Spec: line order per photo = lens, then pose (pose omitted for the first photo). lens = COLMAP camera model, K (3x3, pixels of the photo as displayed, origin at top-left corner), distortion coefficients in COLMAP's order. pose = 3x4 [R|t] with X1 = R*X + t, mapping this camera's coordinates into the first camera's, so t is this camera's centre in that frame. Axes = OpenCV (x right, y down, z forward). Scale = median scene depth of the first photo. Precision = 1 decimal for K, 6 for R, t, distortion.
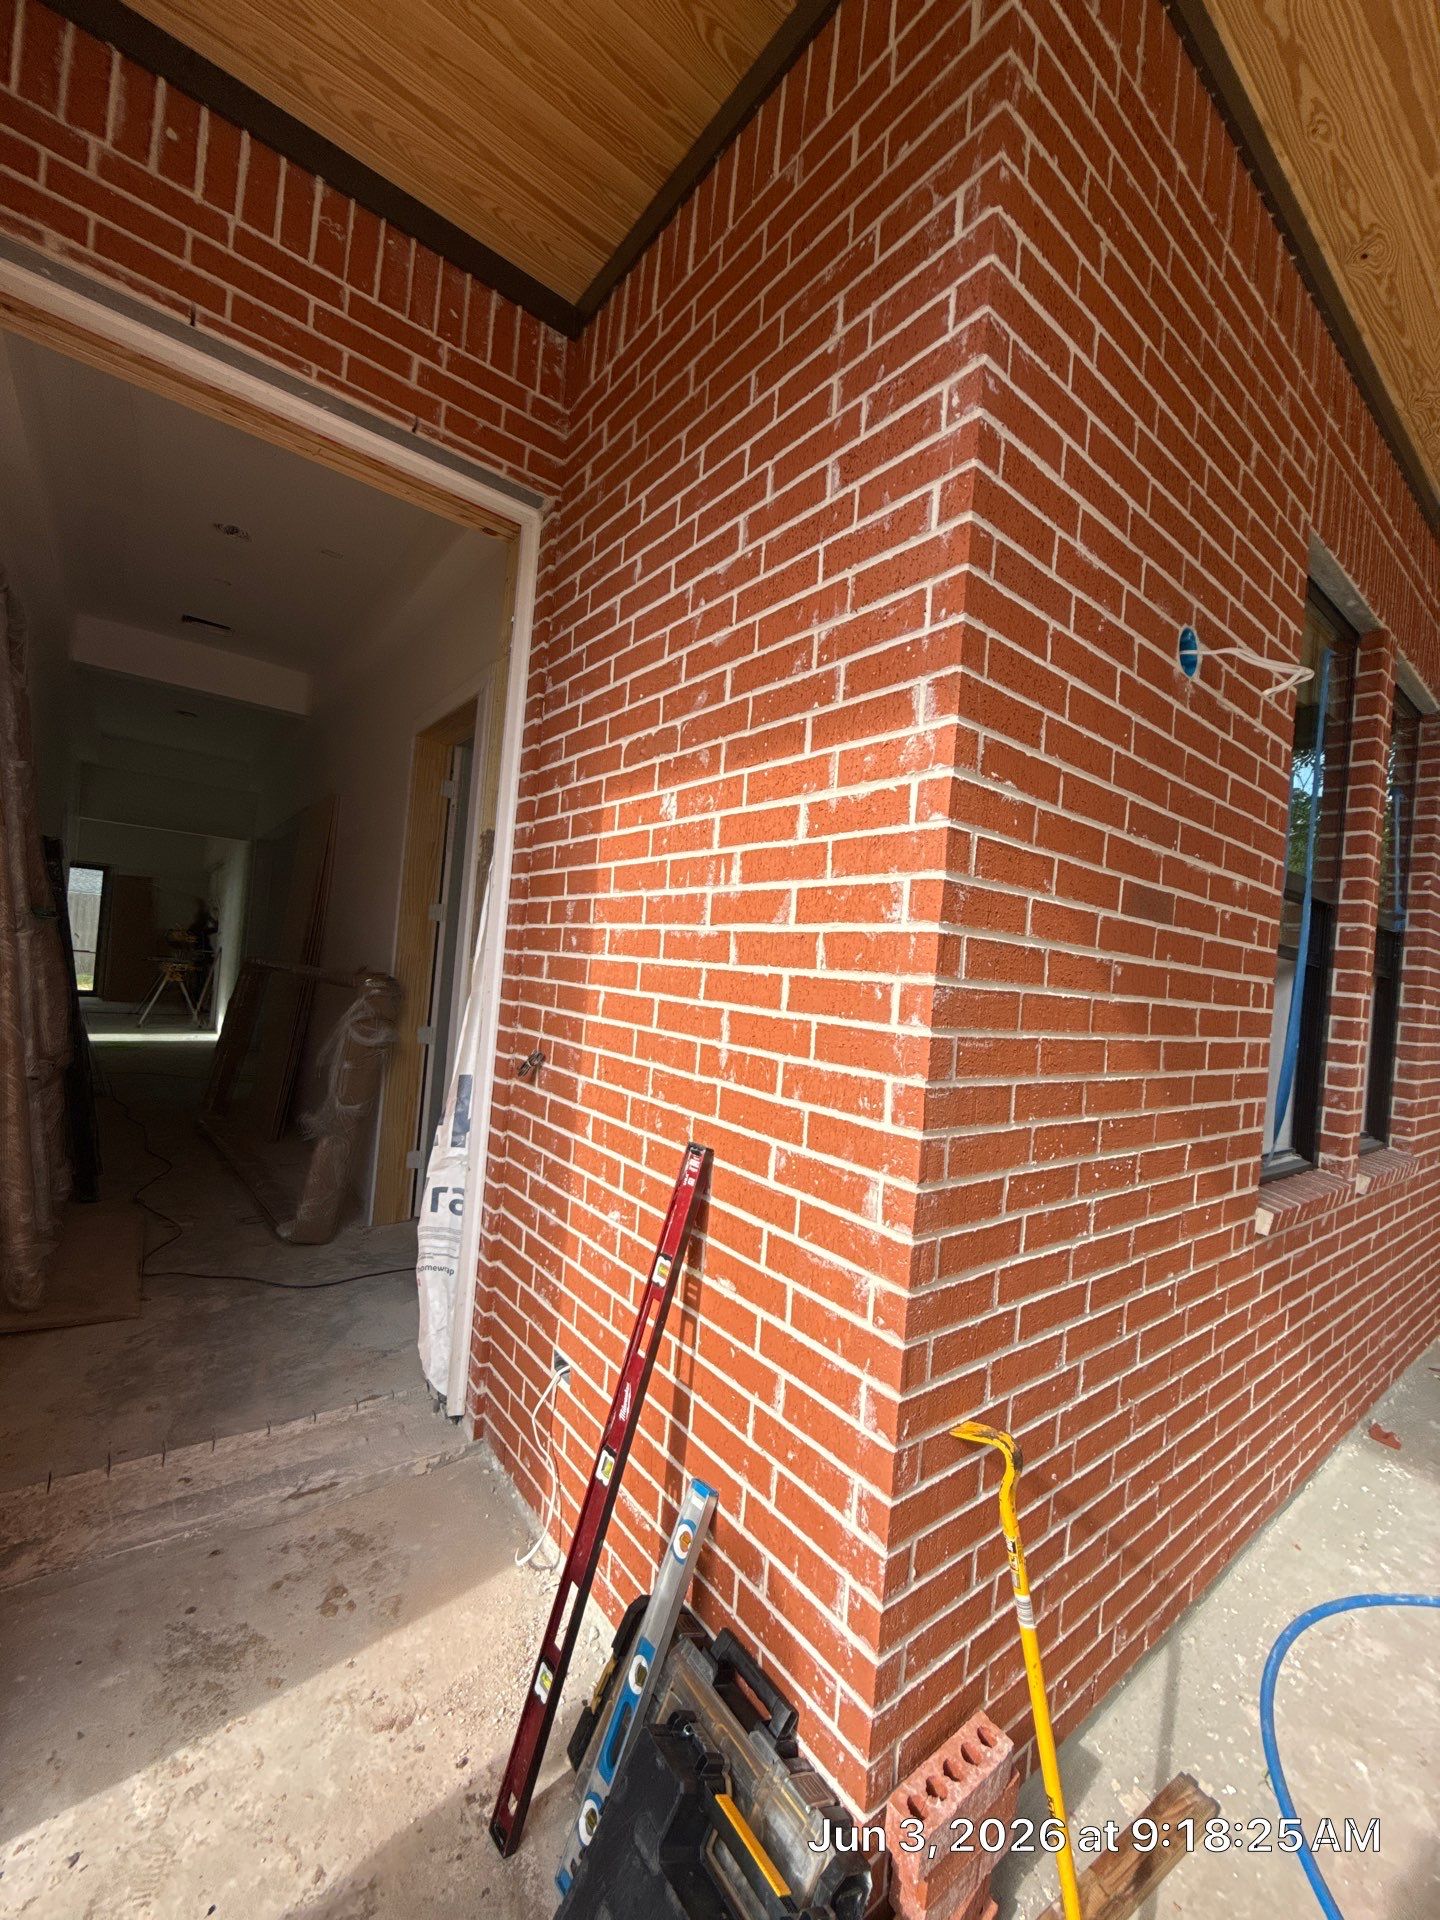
lens RADIAL K [[761.2, 0, 711.2], [0, 761.2, 956.9], [0, 0, 1]] dist [0.000235, -0.000129]
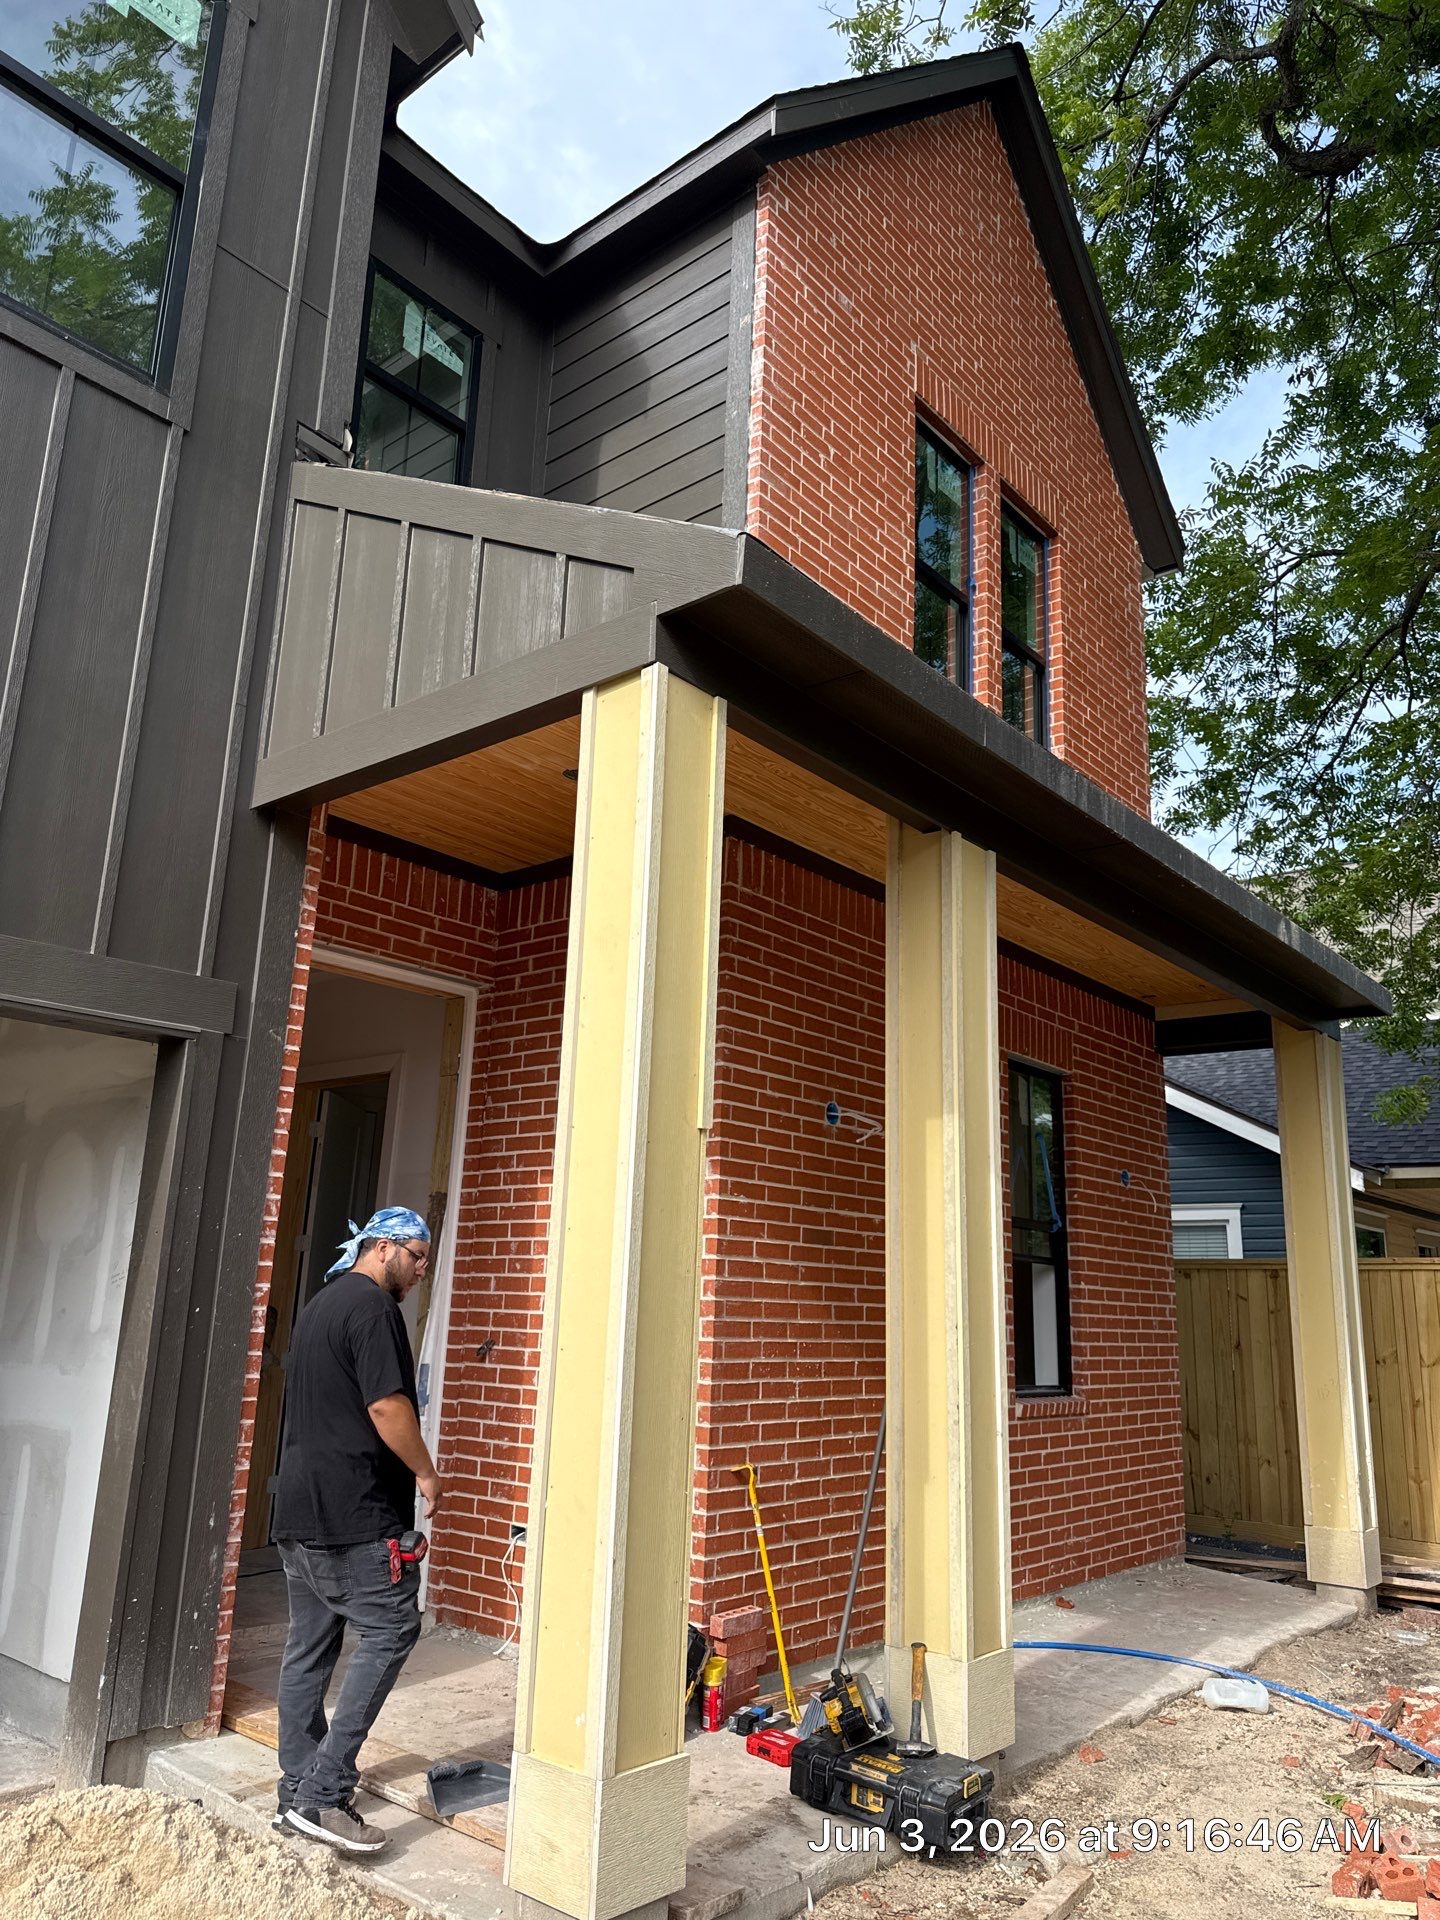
lens RADIAL K [[1370.1, 0, 719.5], [0, 1370.1, 972.4], [0, 0, 1]] dist [0.039955, -0.018774]
pose [[0.974901, 0.003677, 0.222607, -0.505411], [0.043044, 0.977886, -0.204663, -0.019231], [-0.218436, 0.209109, 0.953184, -2.517903]]
